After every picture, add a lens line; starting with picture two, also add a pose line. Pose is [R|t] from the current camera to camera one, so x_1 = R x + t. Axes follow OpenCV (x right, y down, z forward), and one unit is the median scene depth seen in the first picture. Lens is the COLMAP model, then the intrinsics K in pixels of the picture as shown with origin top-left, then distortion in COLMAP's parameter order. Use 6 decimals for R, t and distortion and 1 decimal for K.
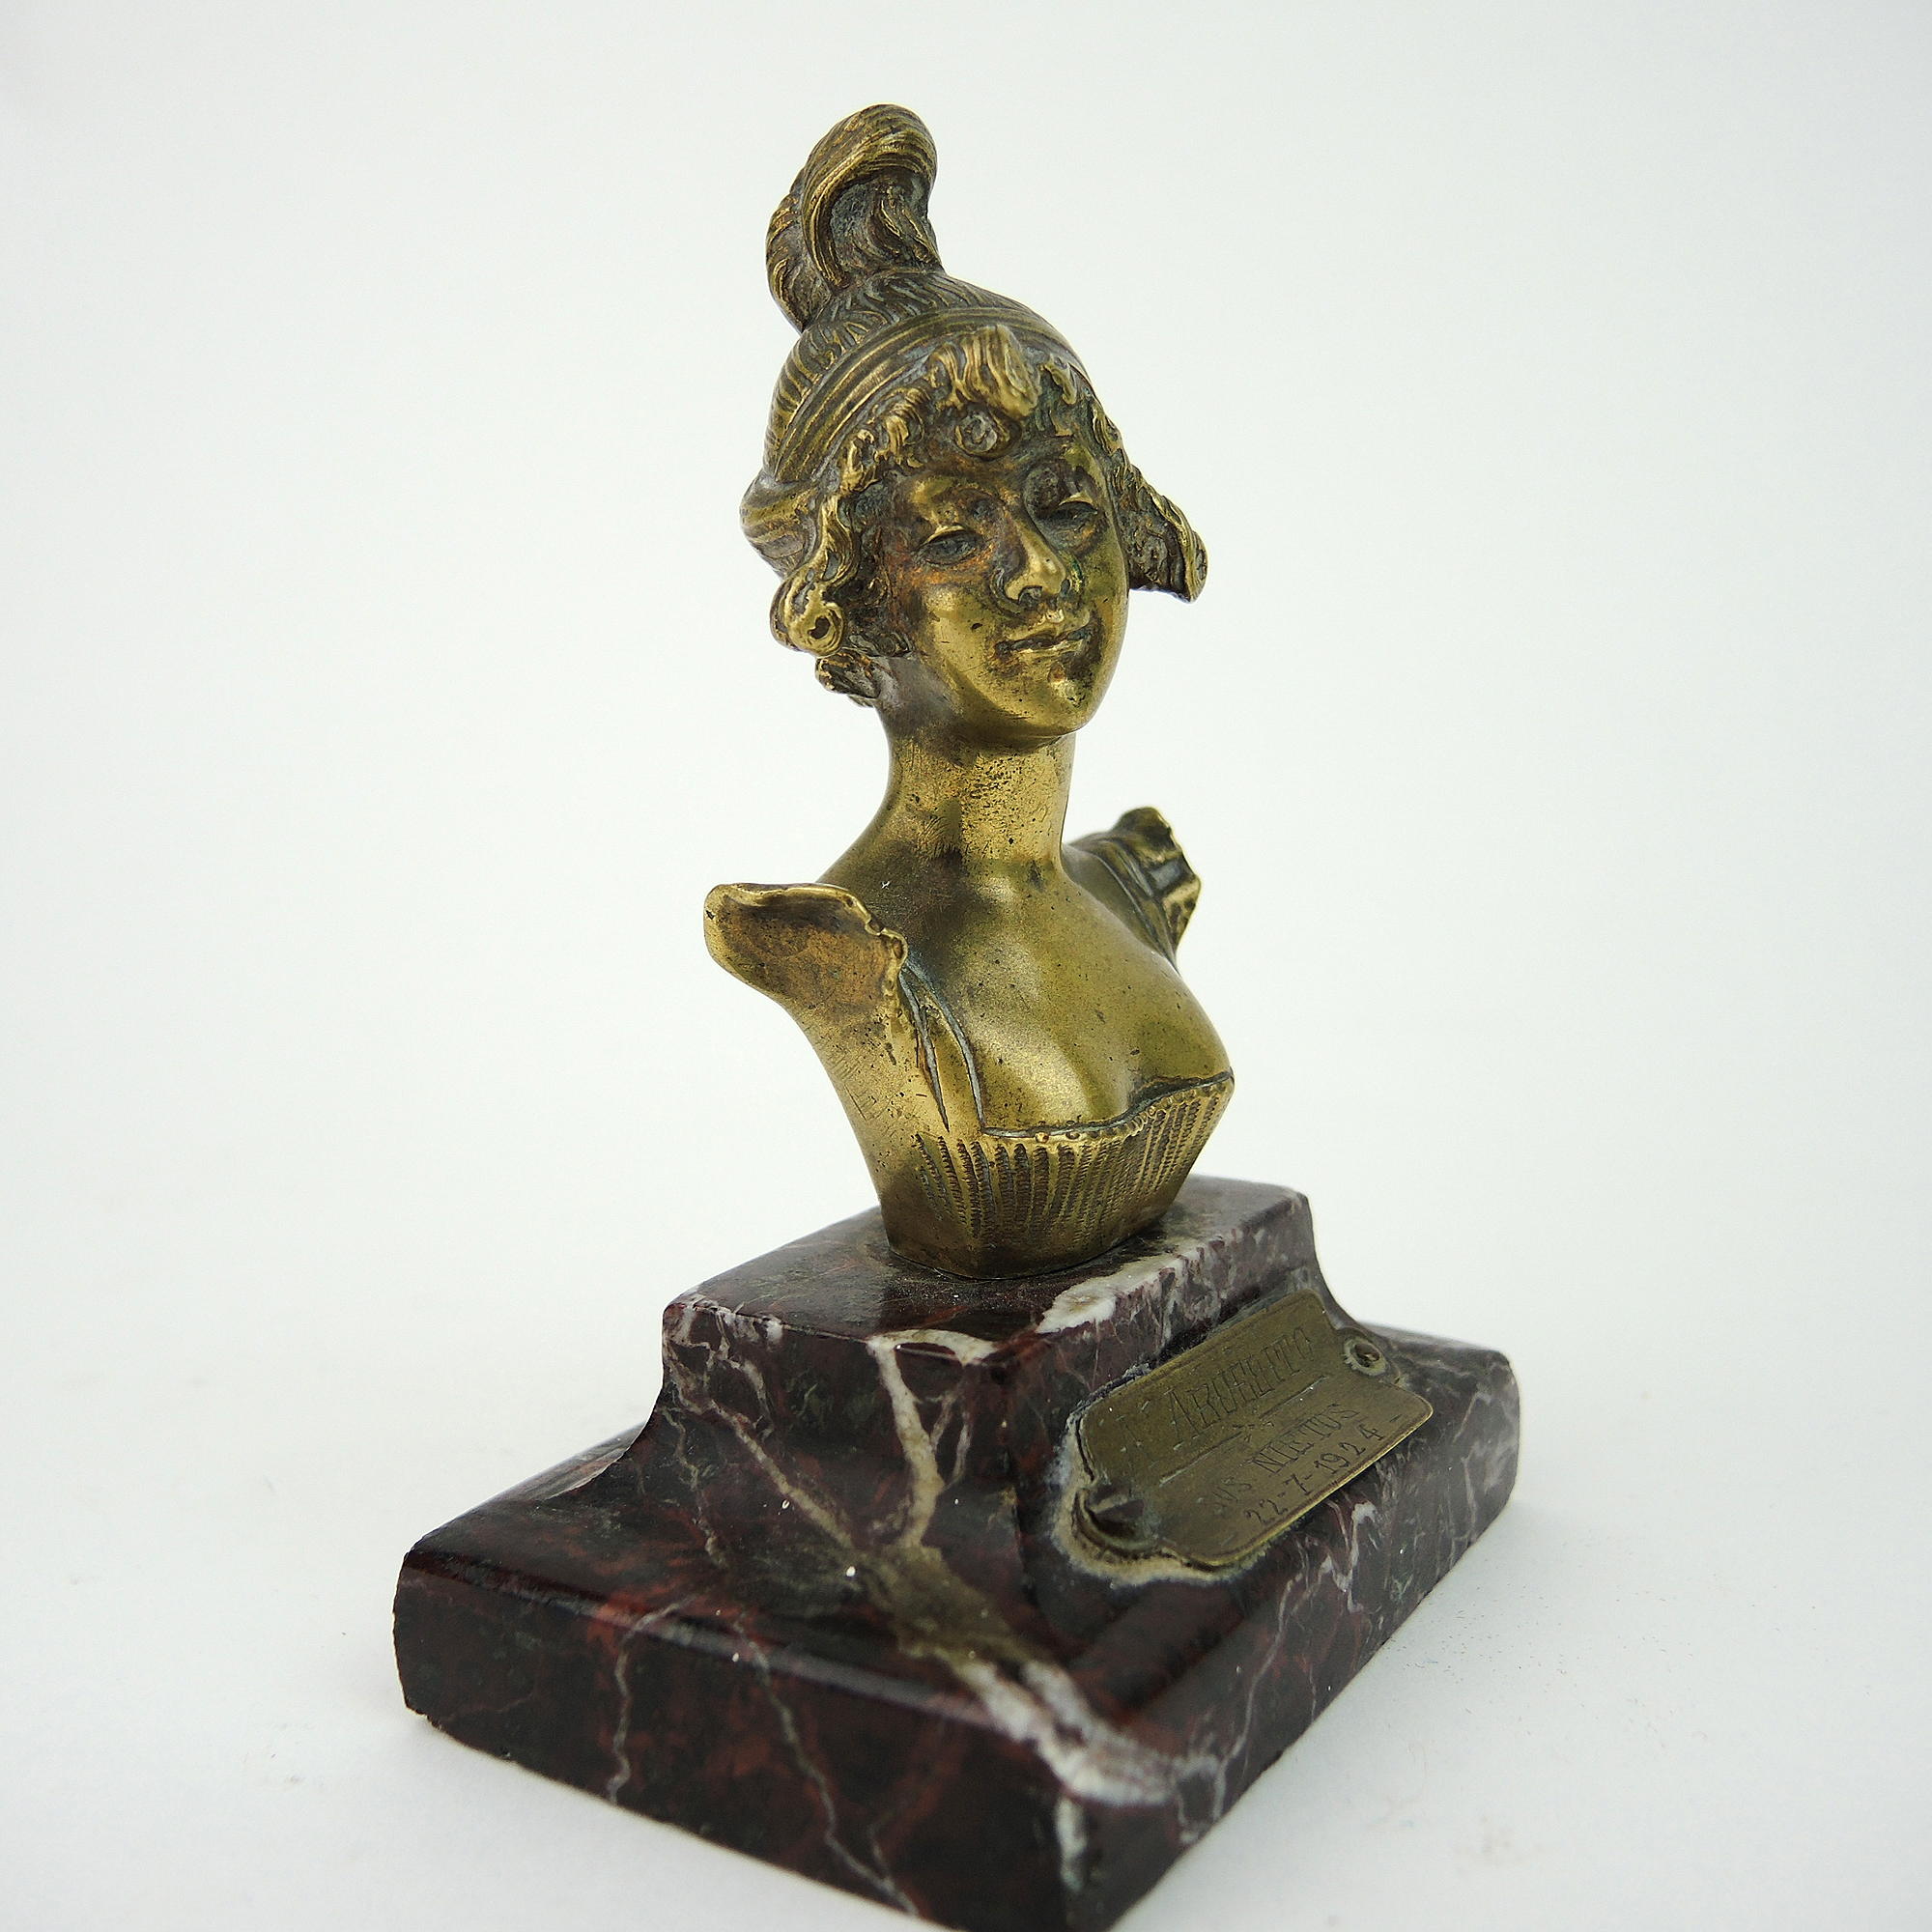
lens RADIAL K [[2163.4, 0, 953.9], [0, 2163.4, 950.7], [0, 0, 1]] dist [-0.082469, 0.000000]
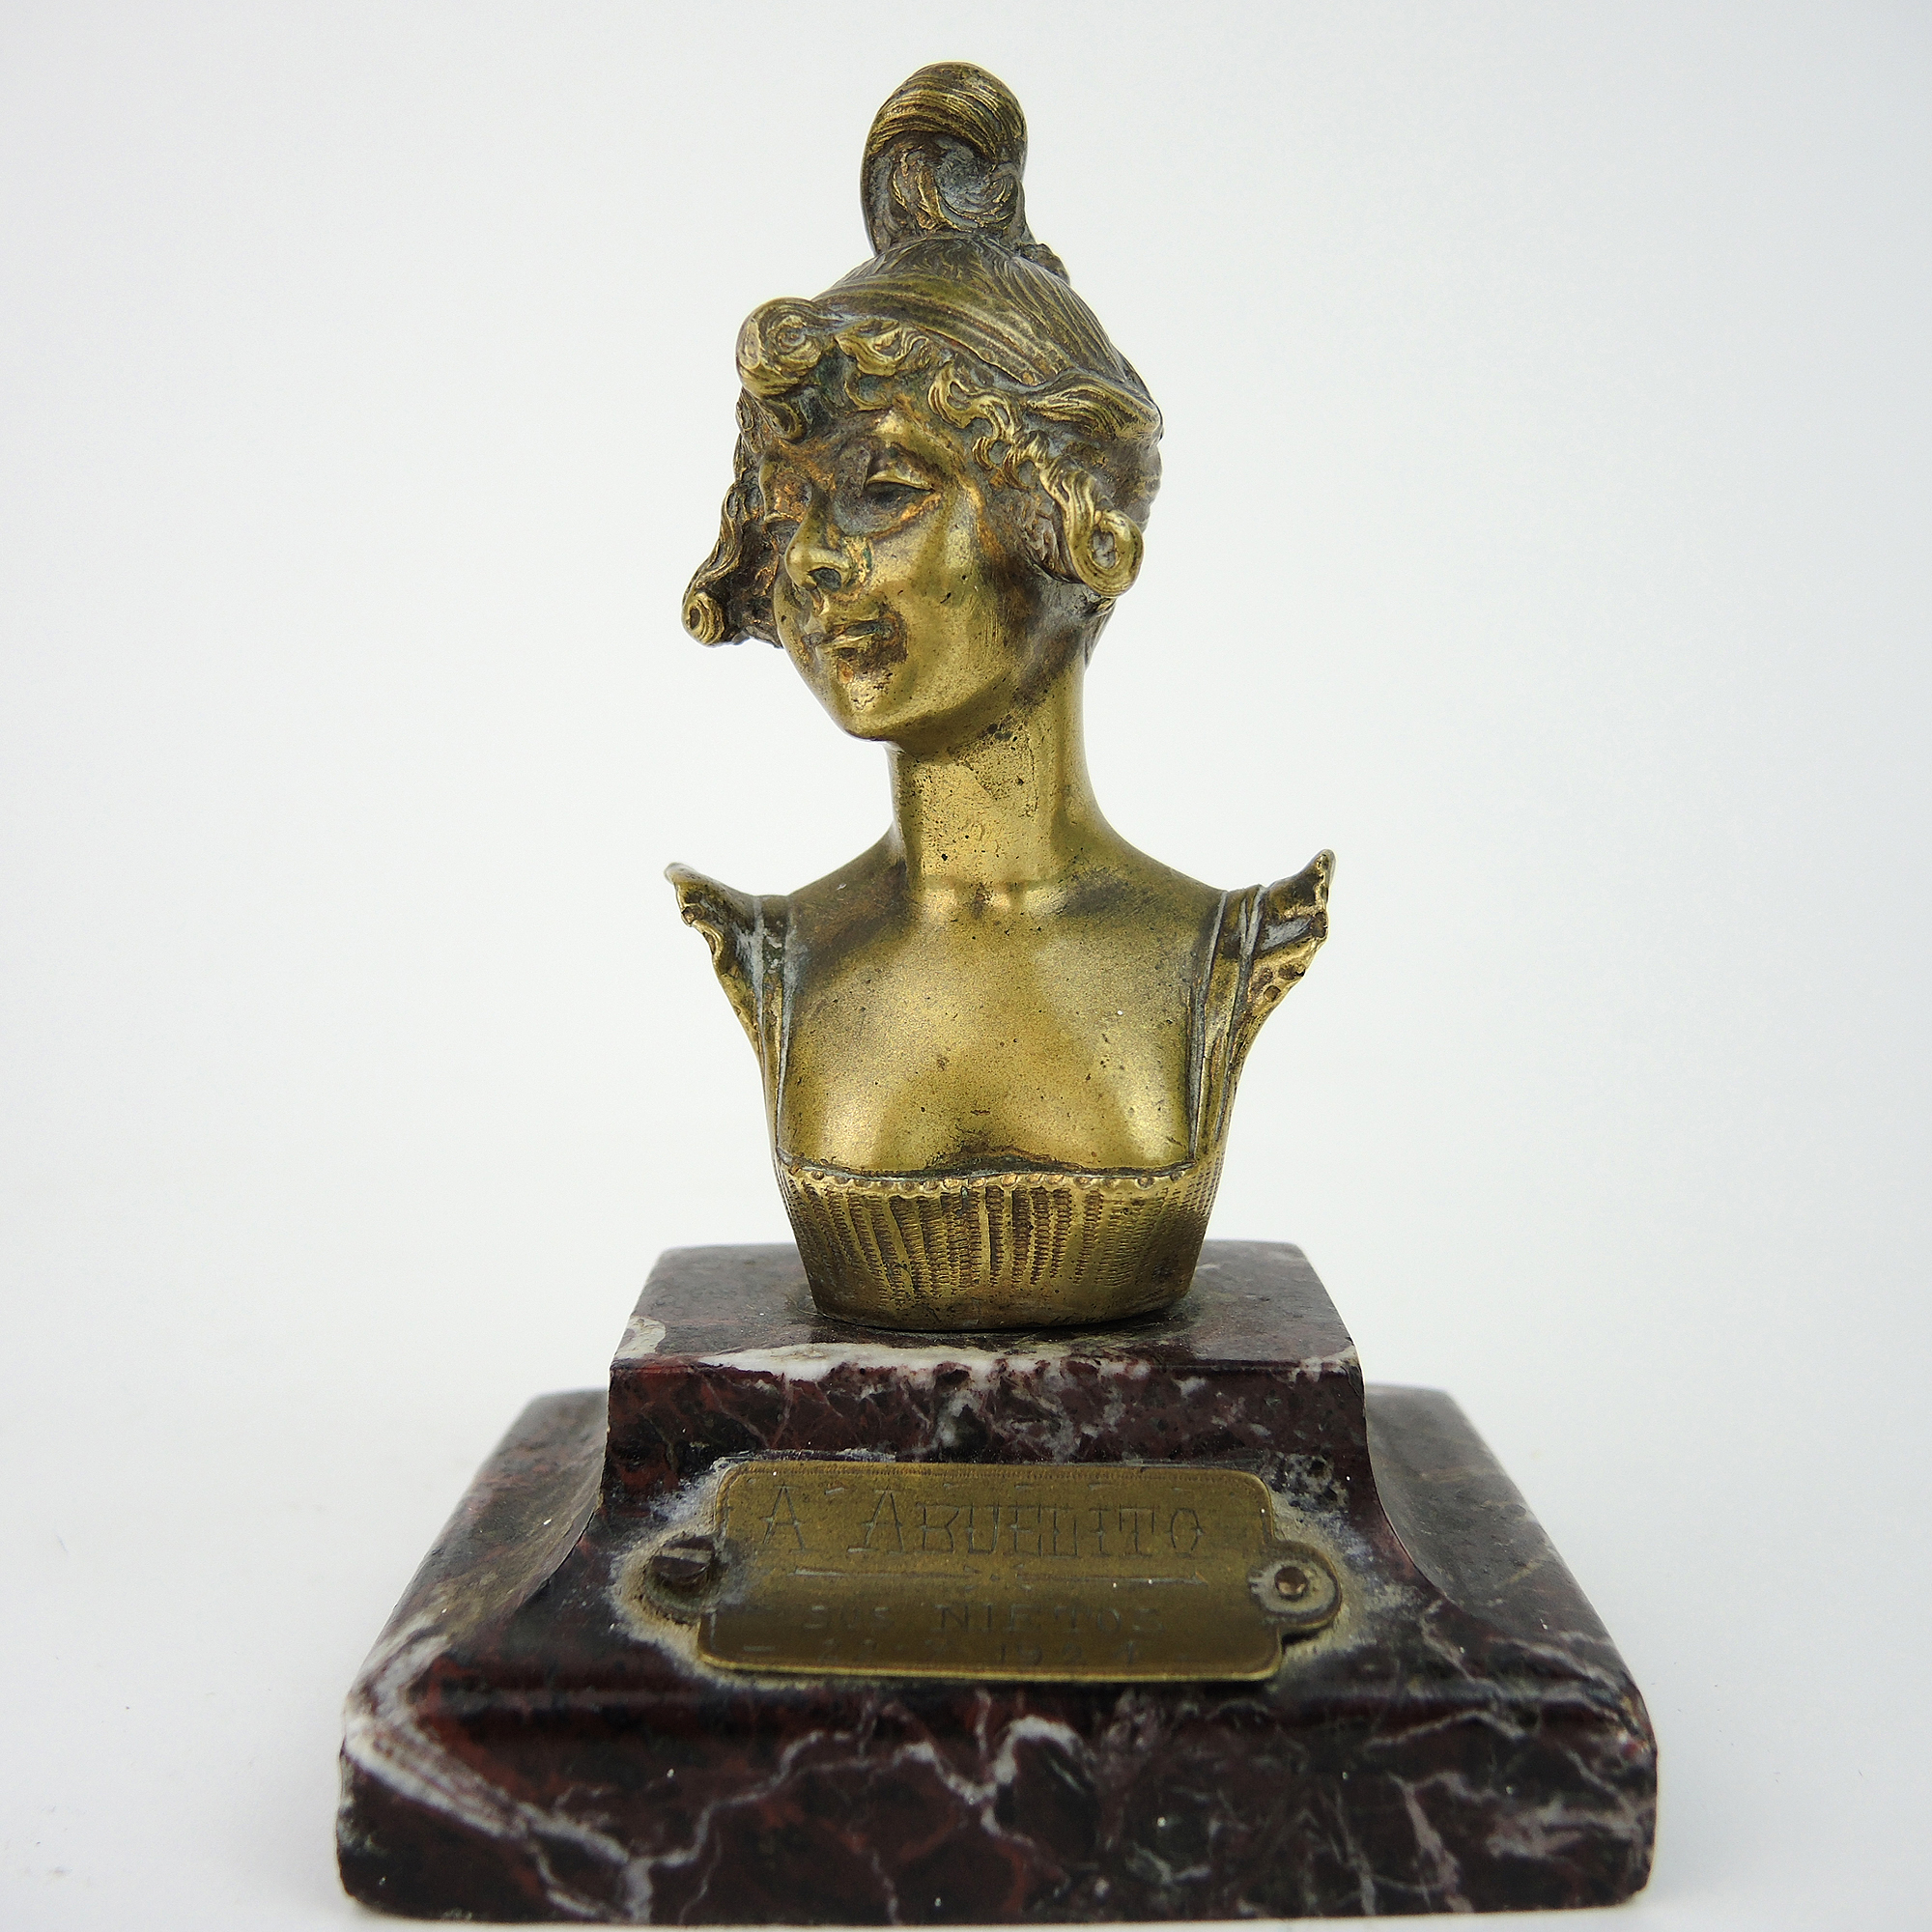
lens RADIAL K [[2163.4, 0, 962.7], [0, 2163.4, 955.3], [0, 0, 1]] dist [-0.082469, 0.000000]
pose [[0.550621, 0.144579, -0.822140, 0.820391], [-0.141706, 0.986781, 0.078626, -0.086530], [0.822640, 0.073209, 0.563830, 0.520630]]
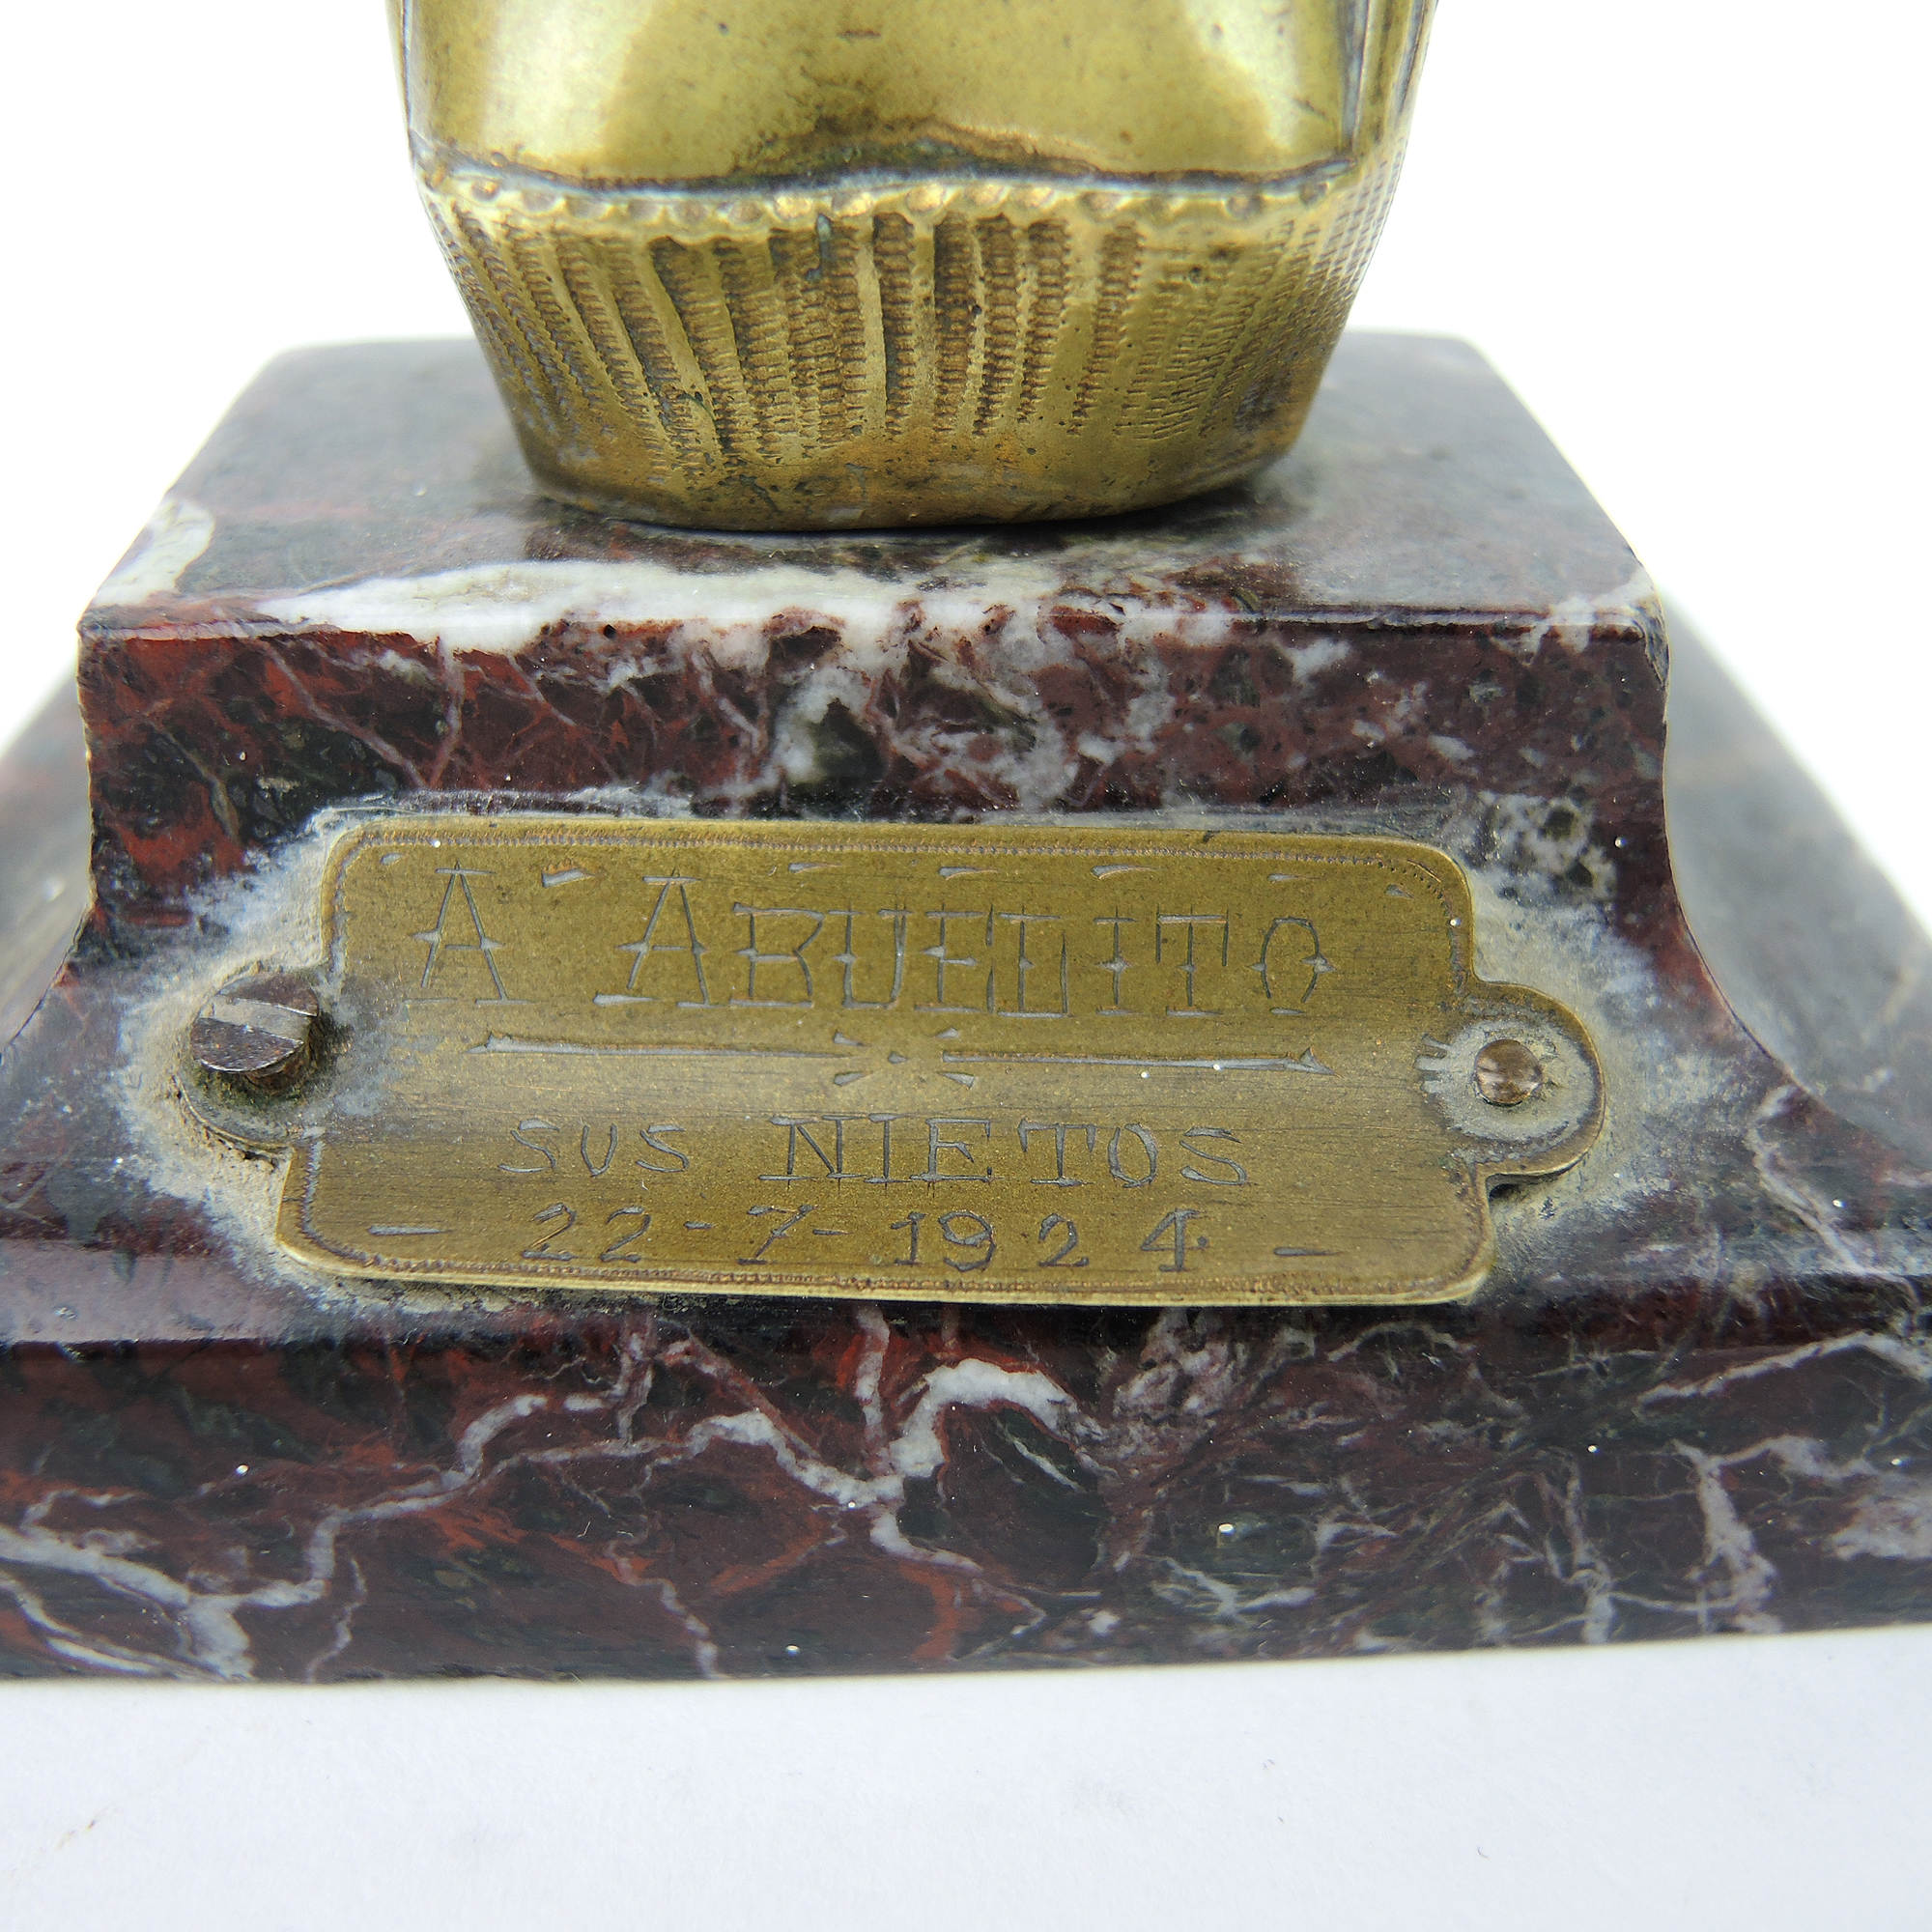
lens RADIAL K [[2163.4, 0, 957.0], [0, 2163.4, 958.3], [0, 0, 1]] dist [-0.082469, 0.000000]
pose [[0.573816, 0.472511, -0.668931, 0.428339], [-0.148727, 0.863321, 0.482241, 0.005809], [0.805366, -0.177230, 0.565663, 0.814420]]
